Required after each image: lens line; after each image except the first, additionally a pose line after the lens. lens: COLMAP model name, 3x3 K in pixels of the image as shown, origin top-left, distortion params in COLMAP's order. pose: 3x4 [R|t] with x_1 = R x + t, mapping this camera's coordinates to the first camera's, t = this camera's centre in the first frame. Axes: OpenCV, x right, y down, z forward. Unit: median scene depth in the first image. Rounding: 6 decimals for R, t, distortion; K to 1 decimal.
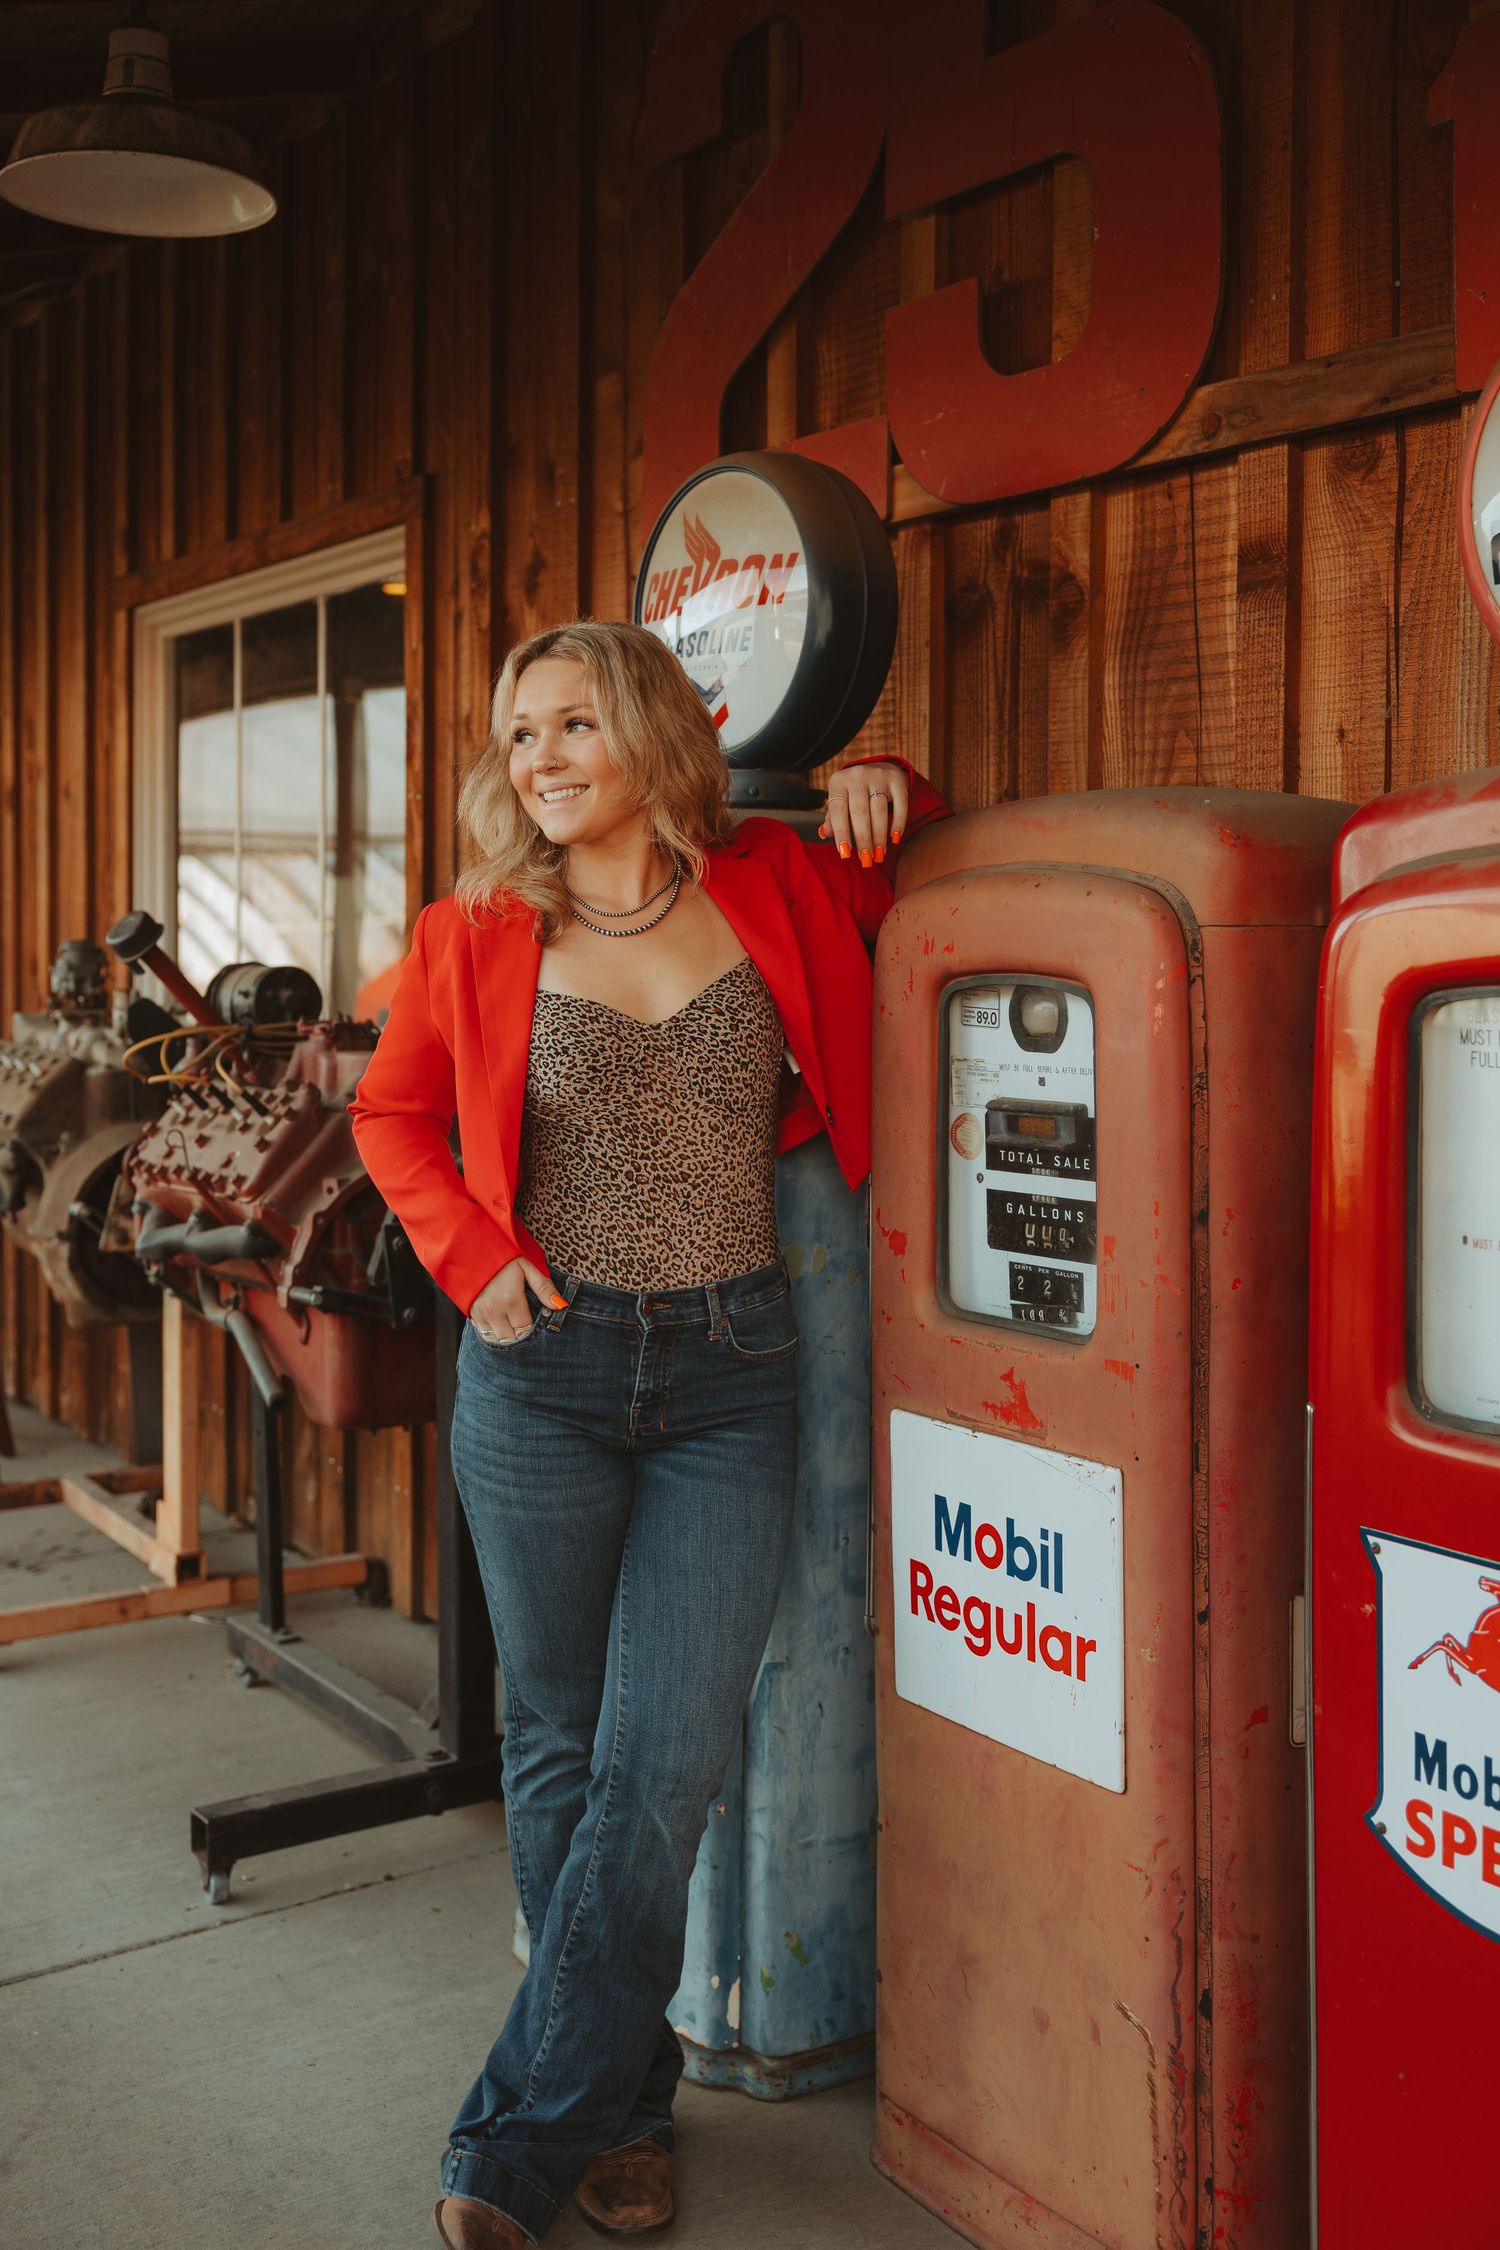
lens RADIAL K [[2311.0, 0, 788.5], [0, 2311.0, 986.2], [0, 0, 1]] dist [-0.001785, 0.006465]
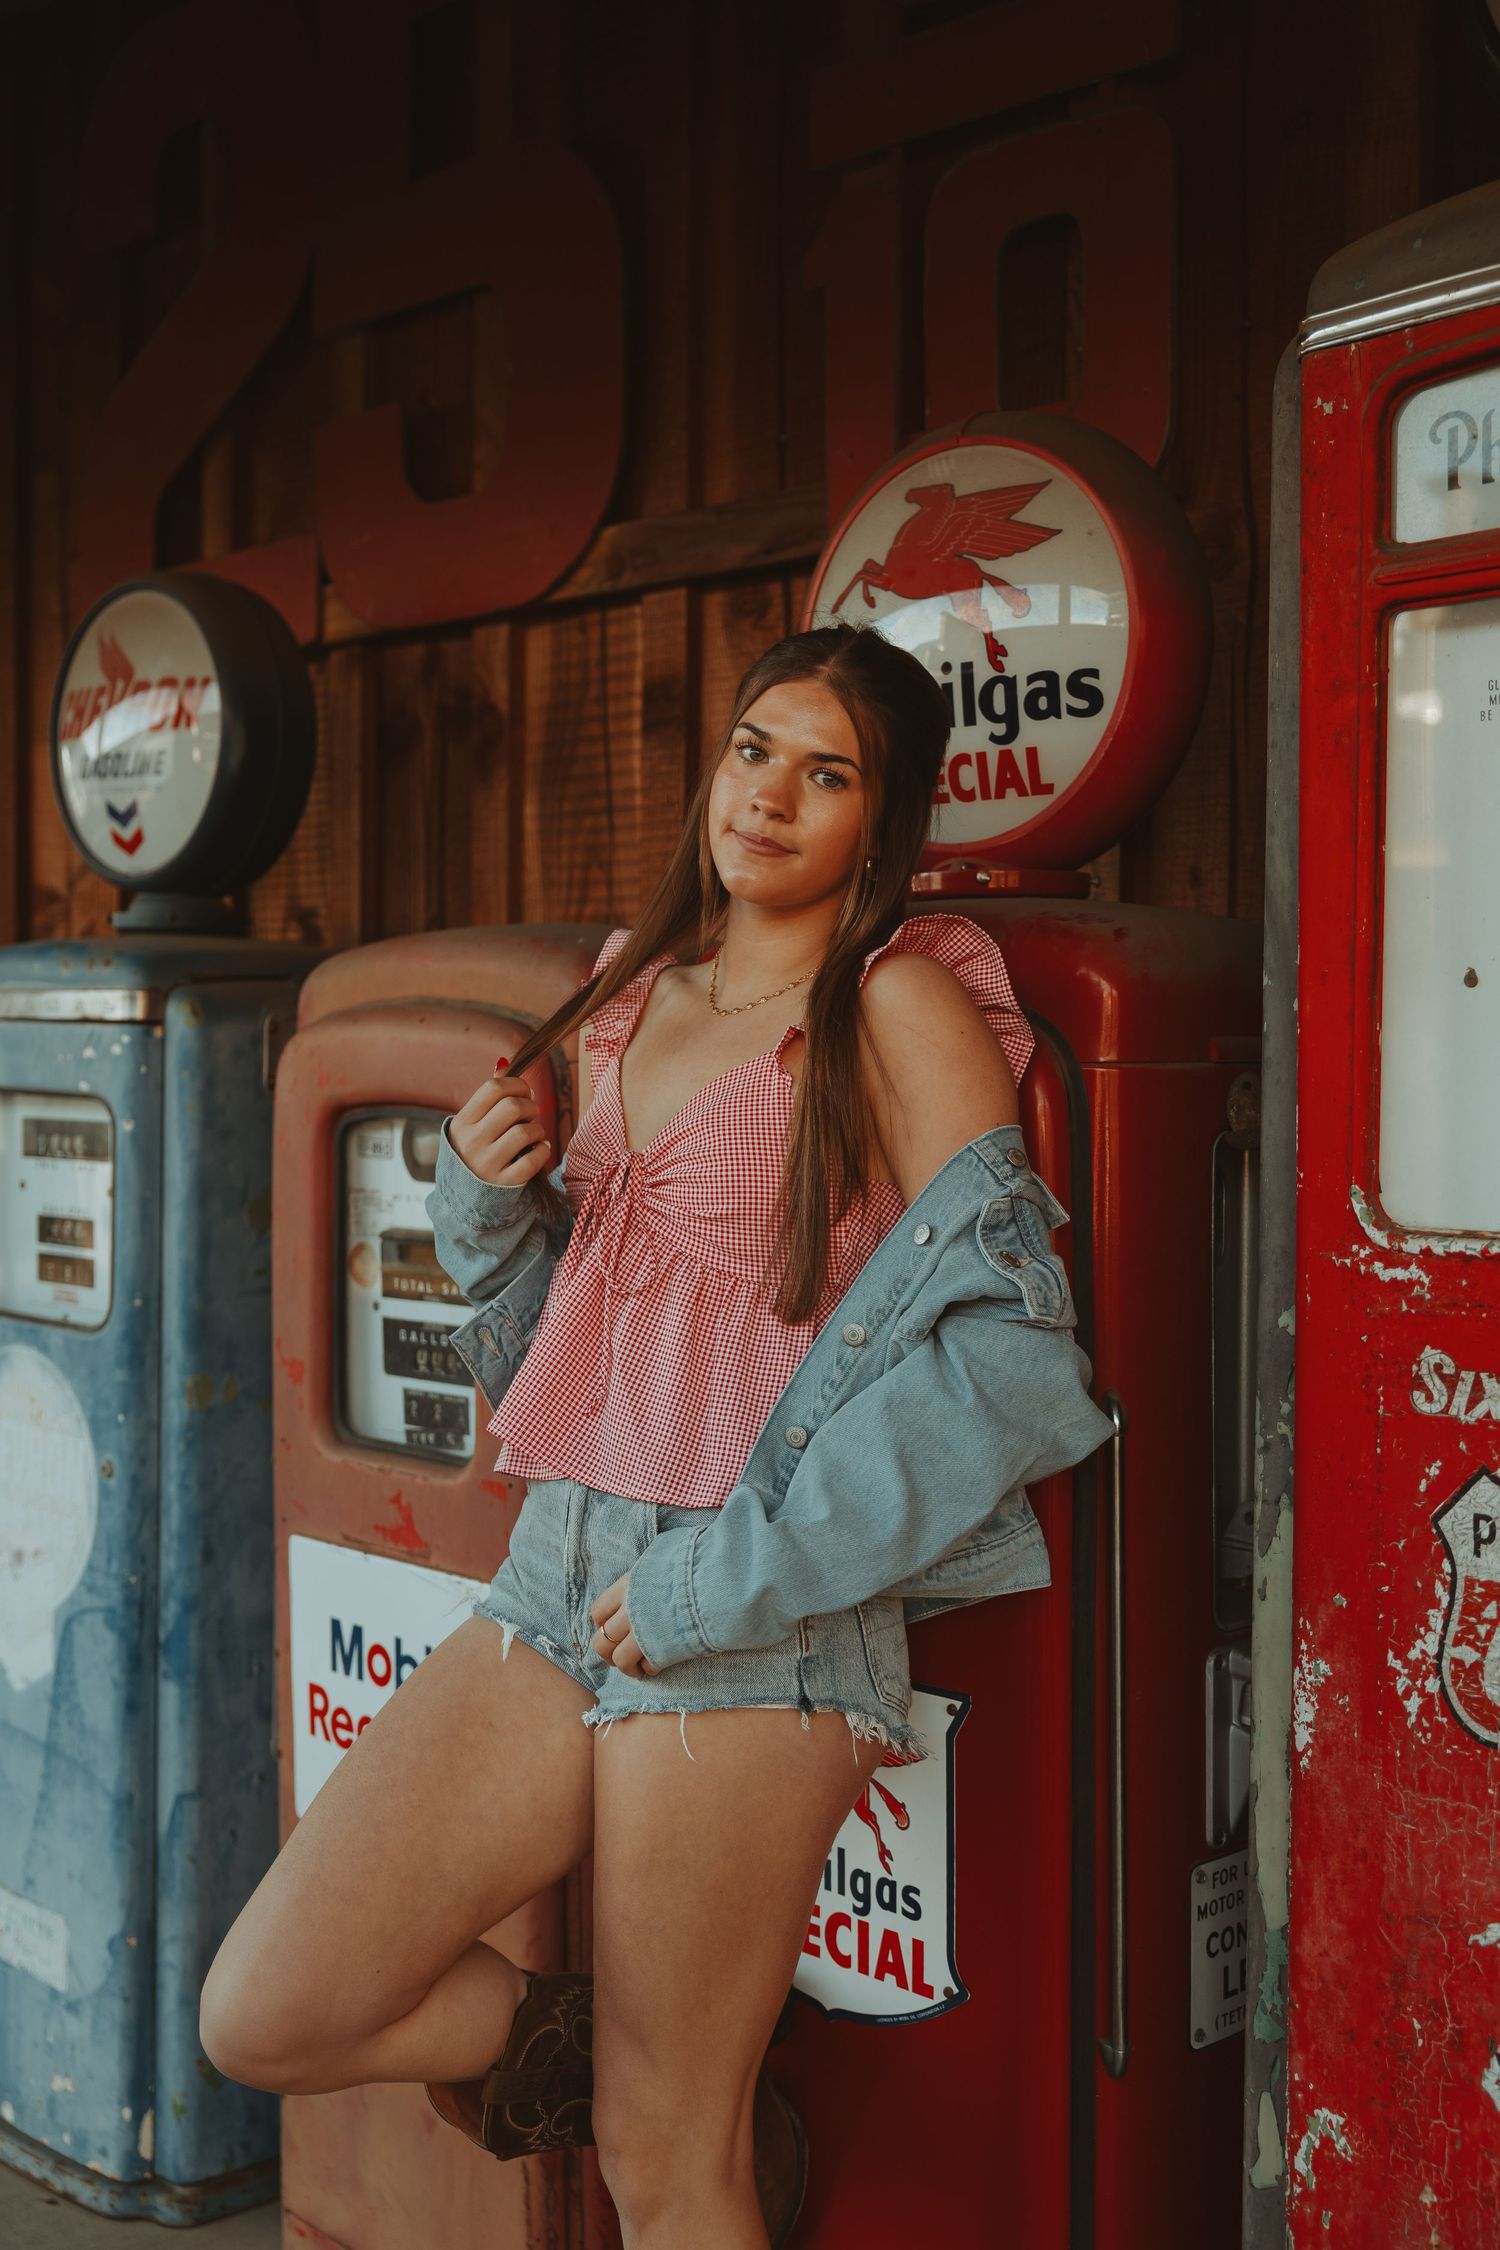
lens RADIAL K [[2504.3, 0, 790.4], [0, 2504.3, 1126.3], [0, 0, 1]] dist [0.001157, 0.000518]
pose [[0.986823, -0.004064, 0.161754, 0.078104], [0.001643, 0.999885, 0.015100, -0.011392], [-0.161797, -0.014635, 0.986715, -0.107344]]
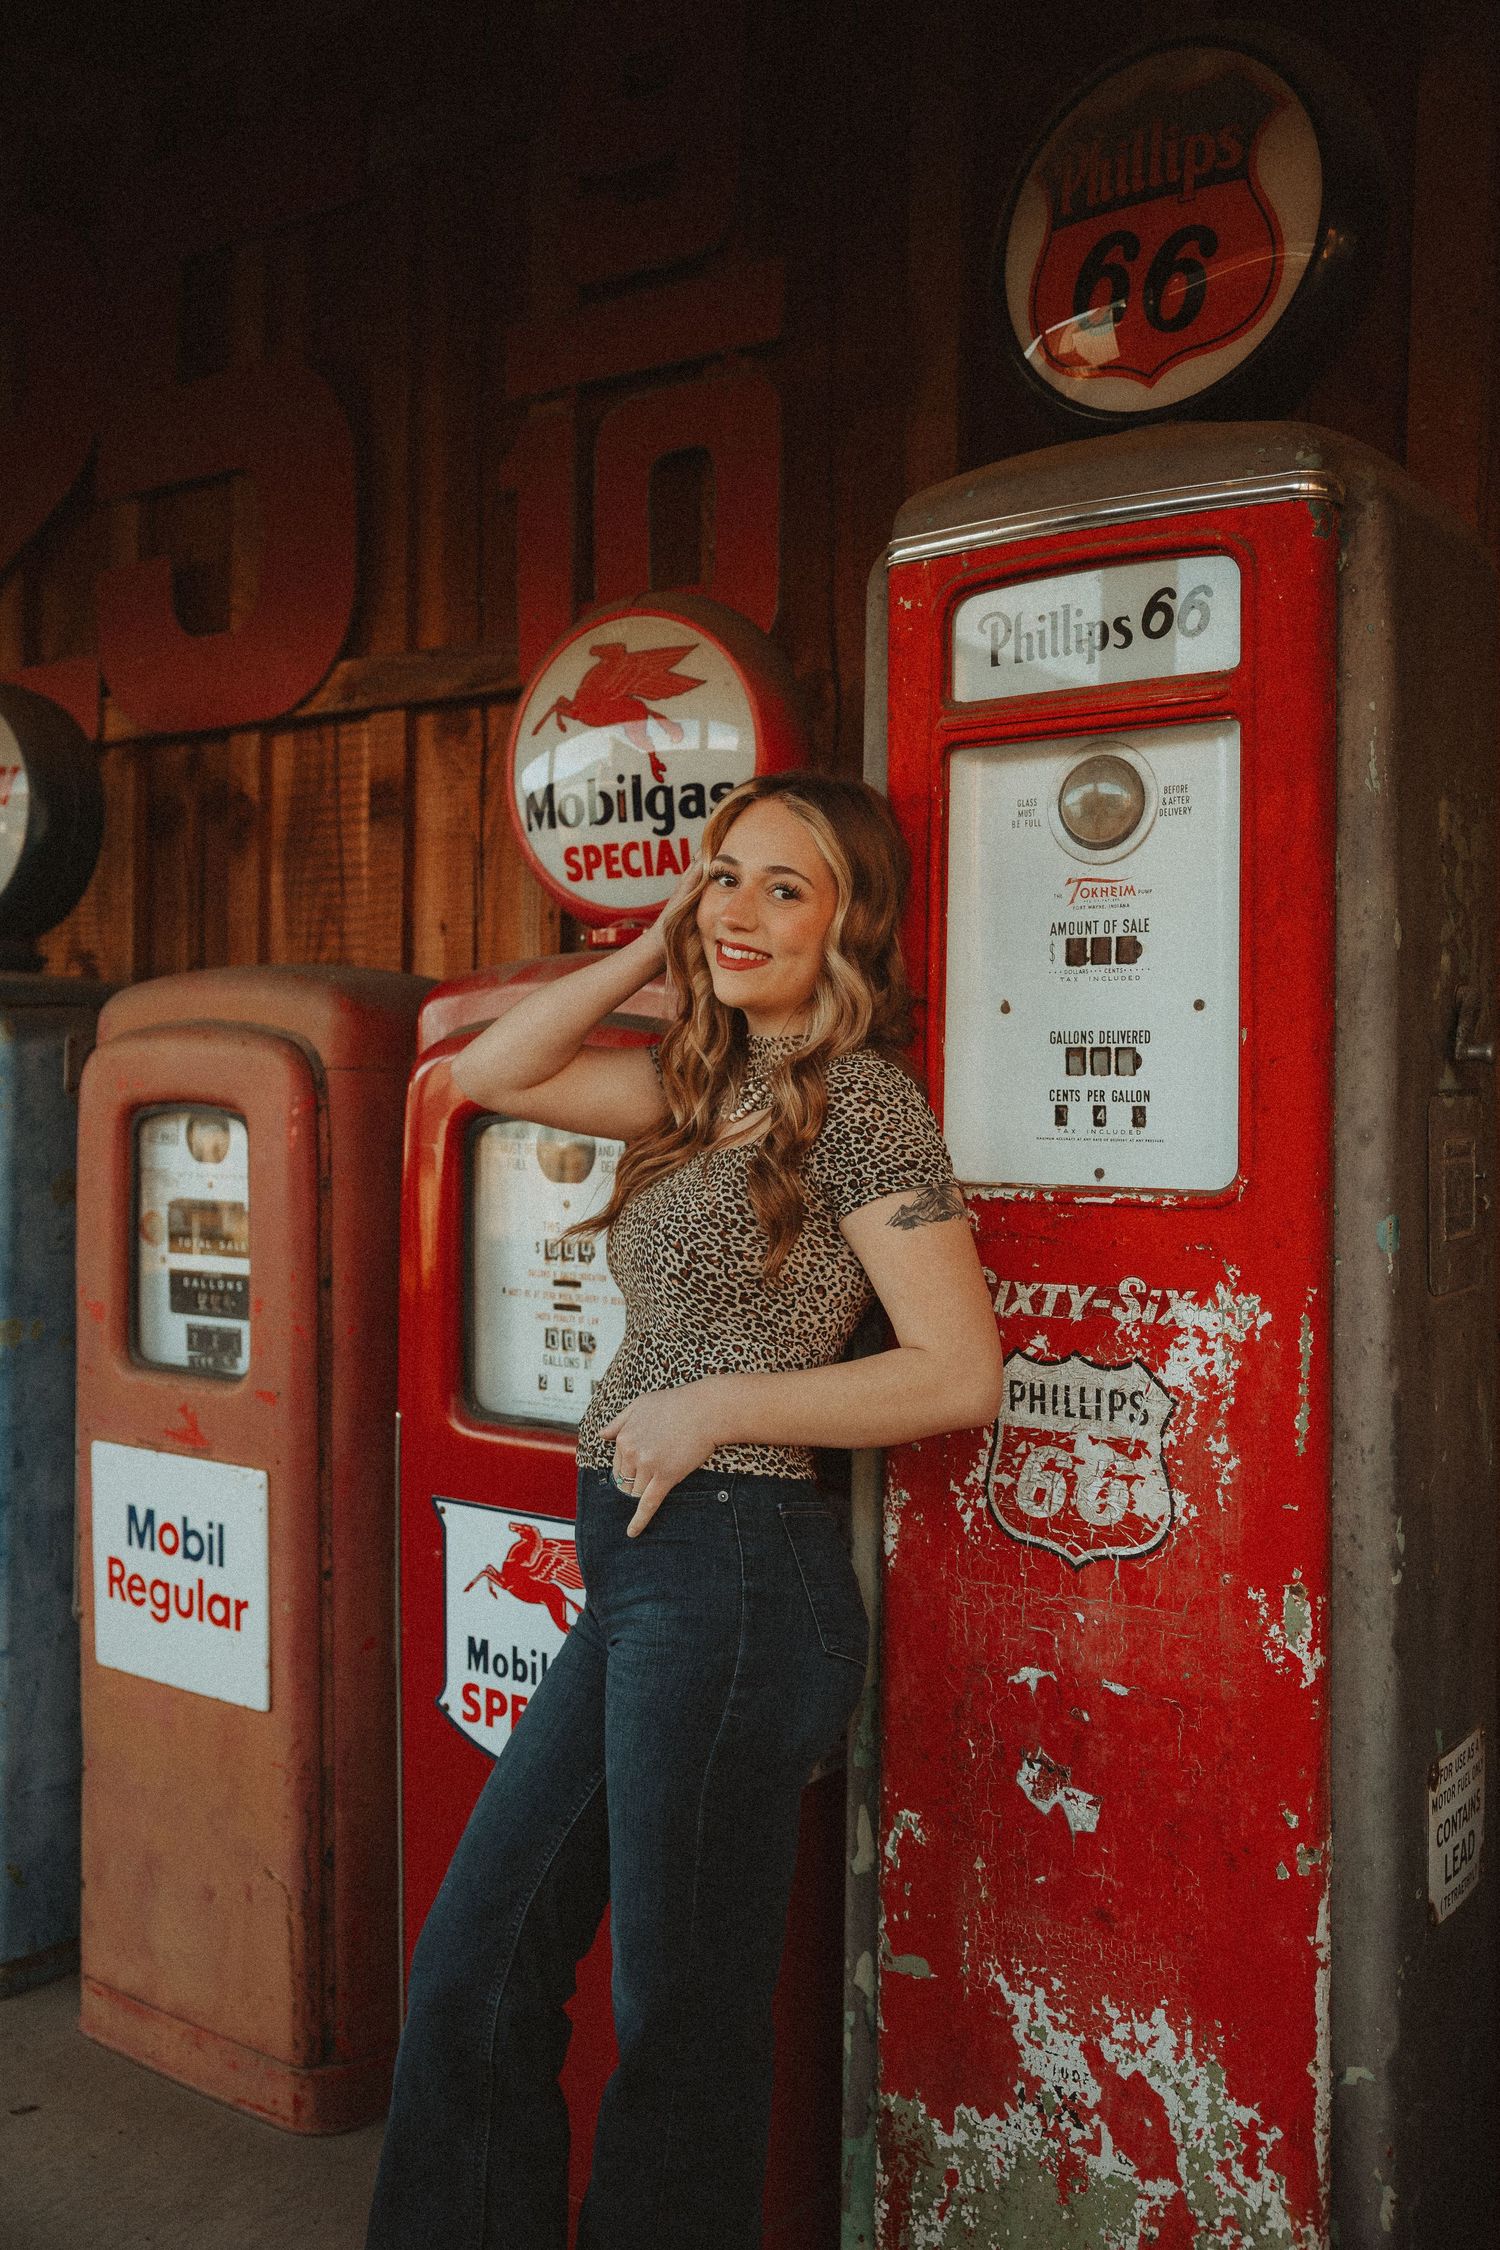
lens RADIAL K [[2022.4, 0, 761.2], [0, 2022.4, 1114.5], [0, 0, 1]] dist [-0.007096, 0.022860]
pose [[0.943583, -0.000438, 0.331137, 0.021363], [0.000354, 1.000000, 0.000315, 0.000511], [-0.331137, -0.000180, 0.943583, -0.174702]]
